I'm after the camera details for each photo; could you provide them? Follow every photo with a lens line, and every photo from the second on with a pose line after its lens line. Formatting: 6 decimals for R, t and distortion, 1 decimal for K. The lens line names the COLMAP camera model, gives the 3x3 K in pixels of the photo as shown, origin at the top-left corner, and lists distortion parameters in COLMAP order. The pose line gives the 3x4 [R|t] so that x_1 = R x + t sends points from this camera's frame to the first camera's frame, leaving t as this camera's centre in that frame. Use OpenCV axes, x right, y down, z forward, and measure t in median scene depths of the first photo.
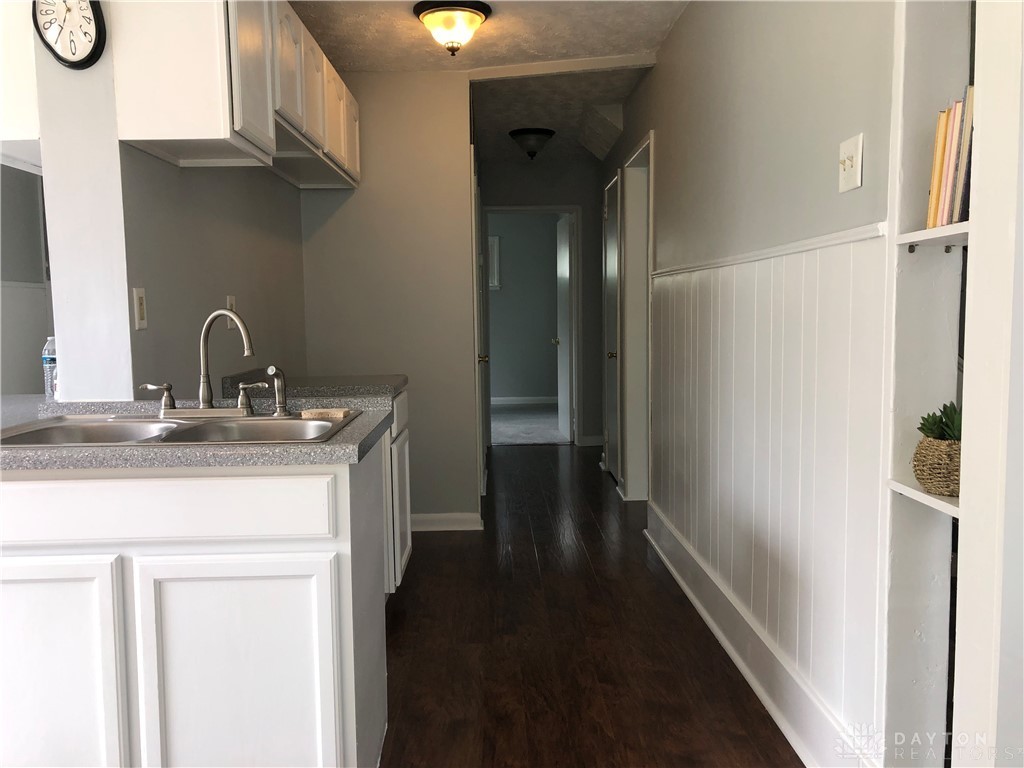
lens RADIAL K [[830.3, 0, 512.0], [0, 830.3, 384.0], [0, 0, 1]] dist [-0.002208, -0.005329]
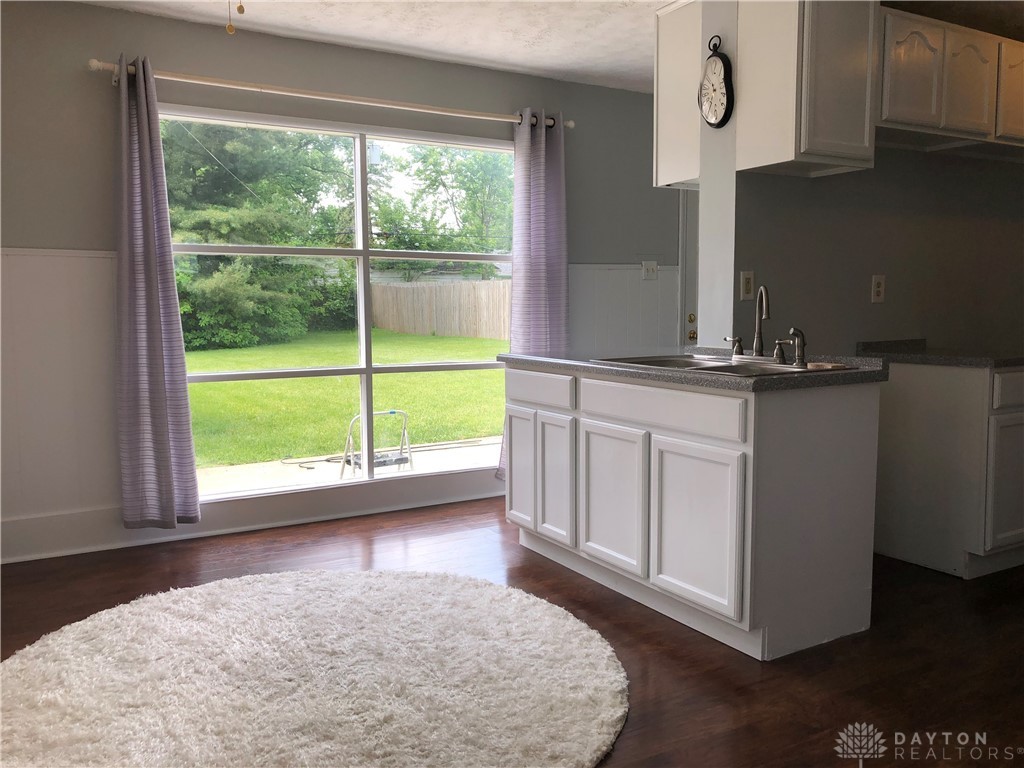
lens RADIAL K [[842.1, 0, 523.0], [0, 842.1, 384.5], [0, 0, 1]] dist [0.002111, 0.013113]
pose [[0.484635, 0.096630, -0.869363, 0.699086], [-0.073939, 0.994848, 0.069359, 0.007559], [0.871586, 0.030666, 0.489283, -0.055587]]
